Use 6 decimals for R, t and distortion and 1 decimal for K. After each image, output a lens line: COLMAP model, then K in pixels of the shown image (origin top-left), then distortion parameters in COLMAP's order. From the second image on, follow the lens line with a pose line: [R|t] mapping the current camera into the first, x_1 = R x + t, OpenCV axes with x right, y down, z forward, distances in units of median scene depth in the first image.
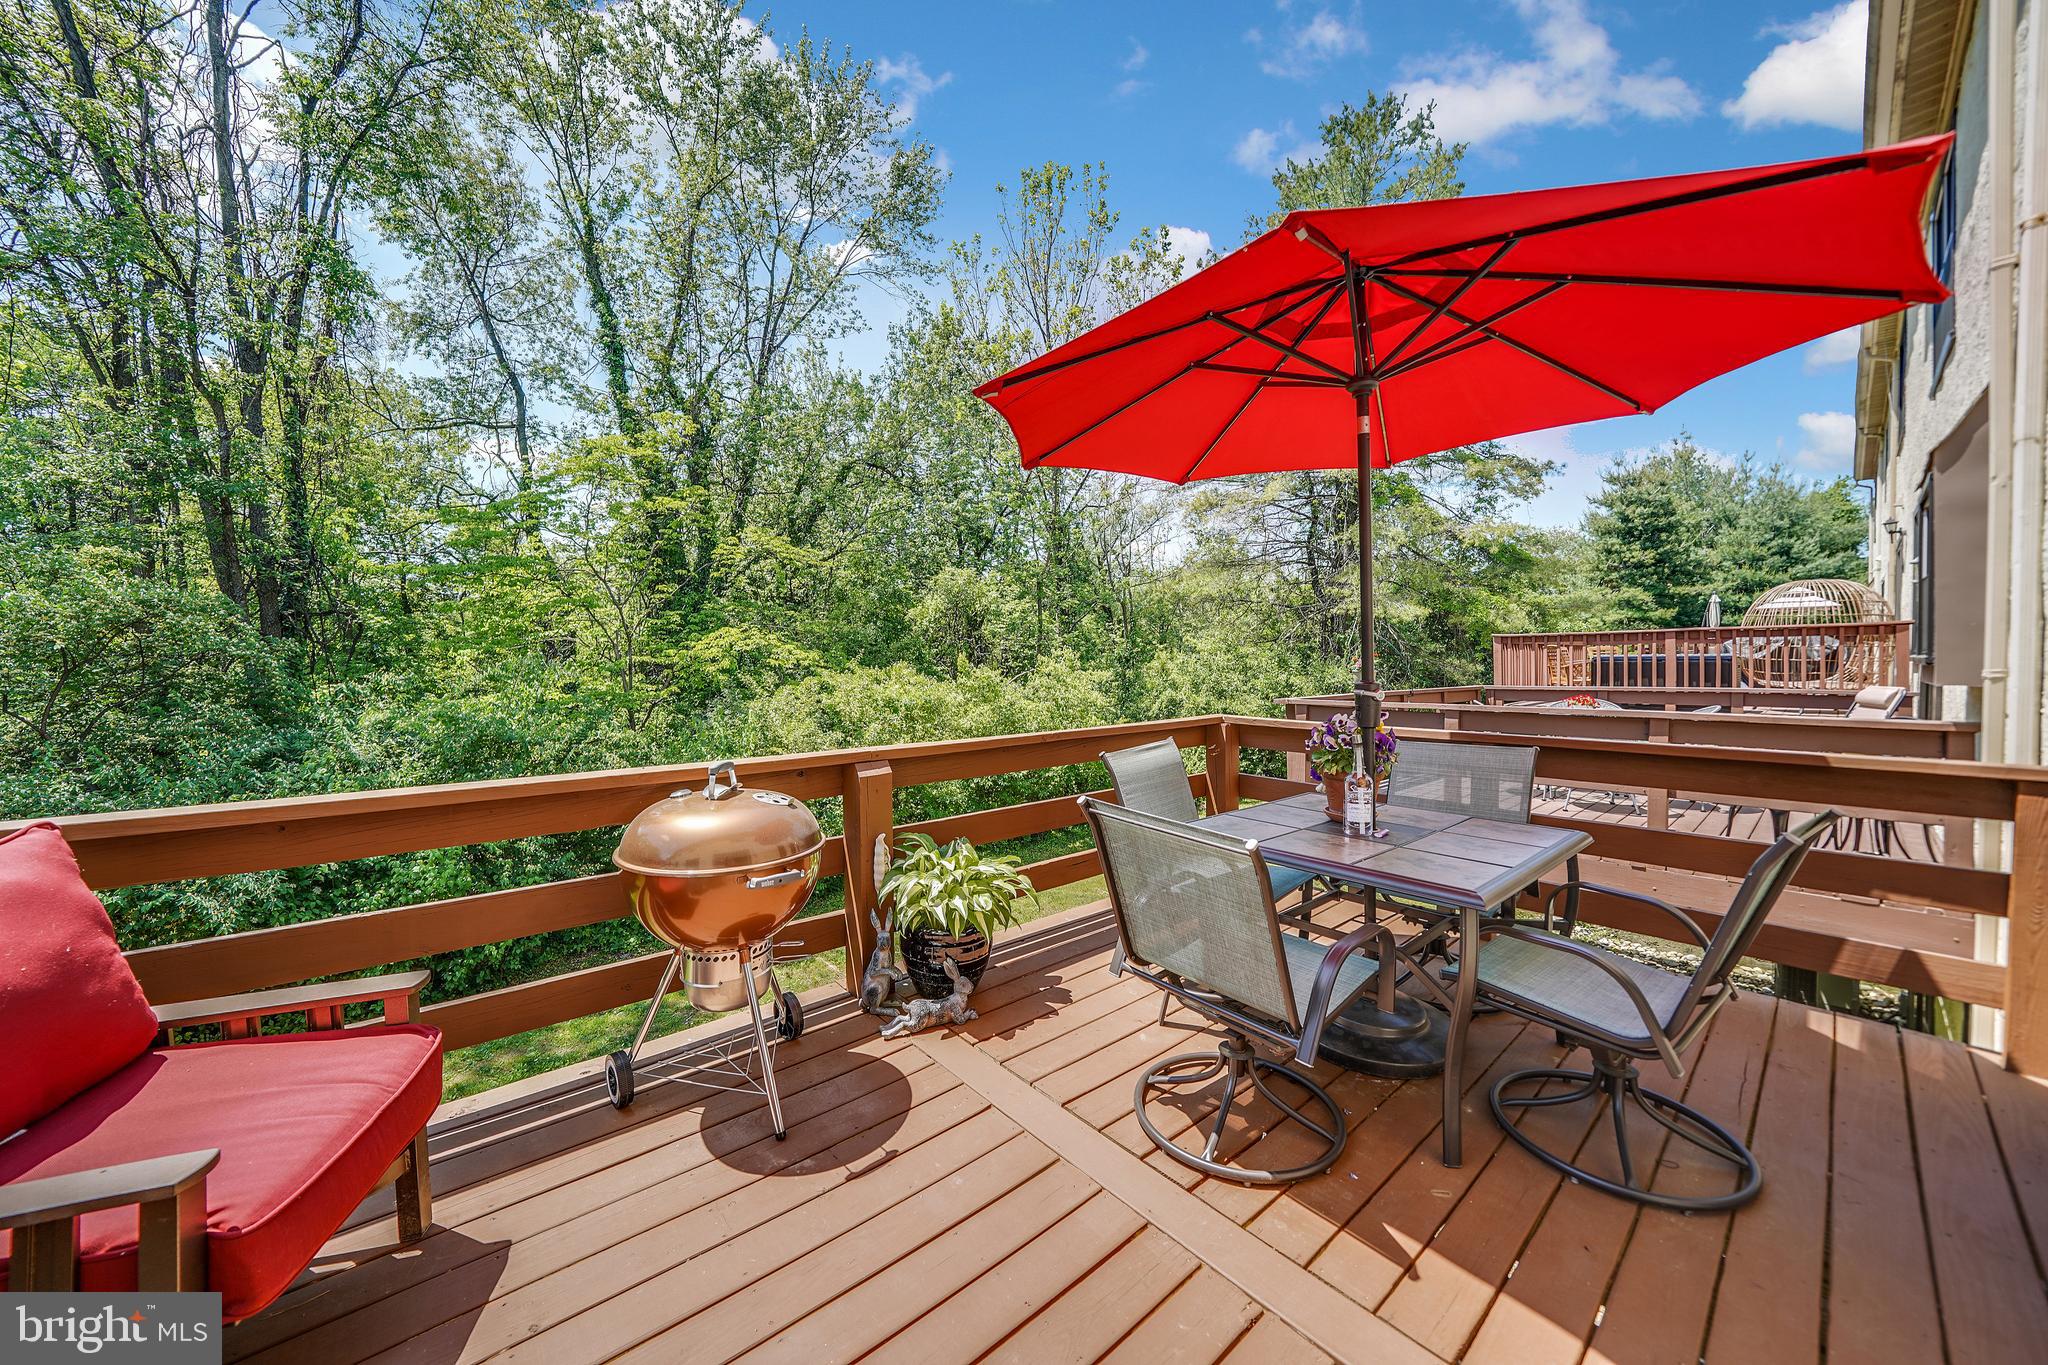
lens RADIAL K [[724.4, 0, 1028.3], [0, 724.4, 679.3], [0, 0, 1]] dist [-0.012264, 0.000648]
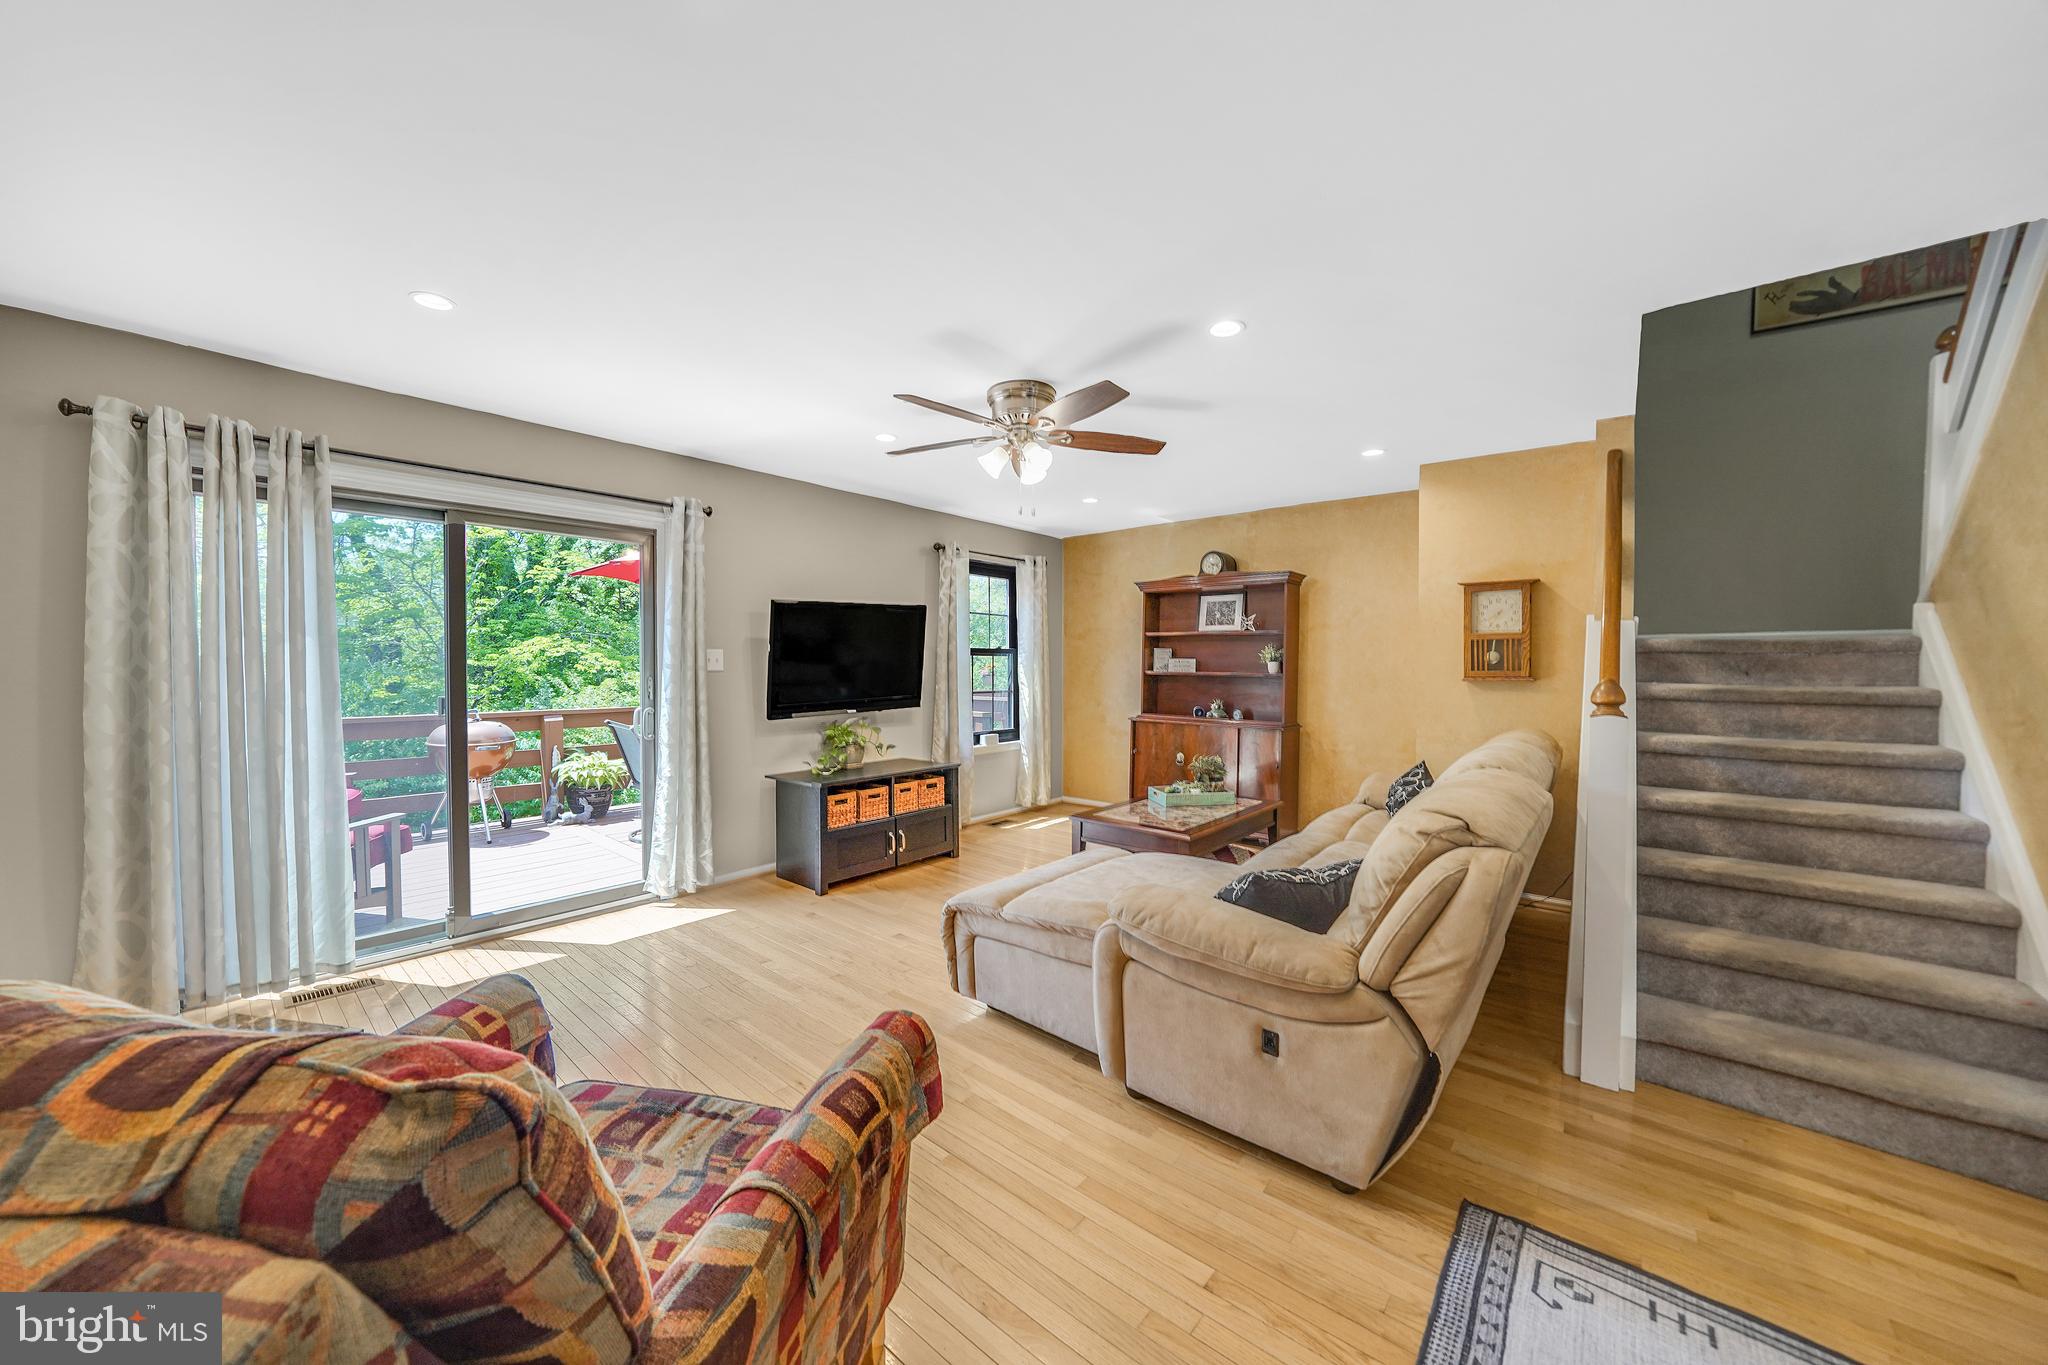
lens RADIAL K [[724.4, 0, 1009.5], [0, 724.4, 672.4], [0, 0, 1]] dist [-0.012264, 0.000648]
pose [[0.989621, 0.003957, 0.143649, 0.171926], [-0.001991, 0.999902, -0.013830, 0.002504], [-0.143689, 0.013401, 0.989532, -0.281760]]
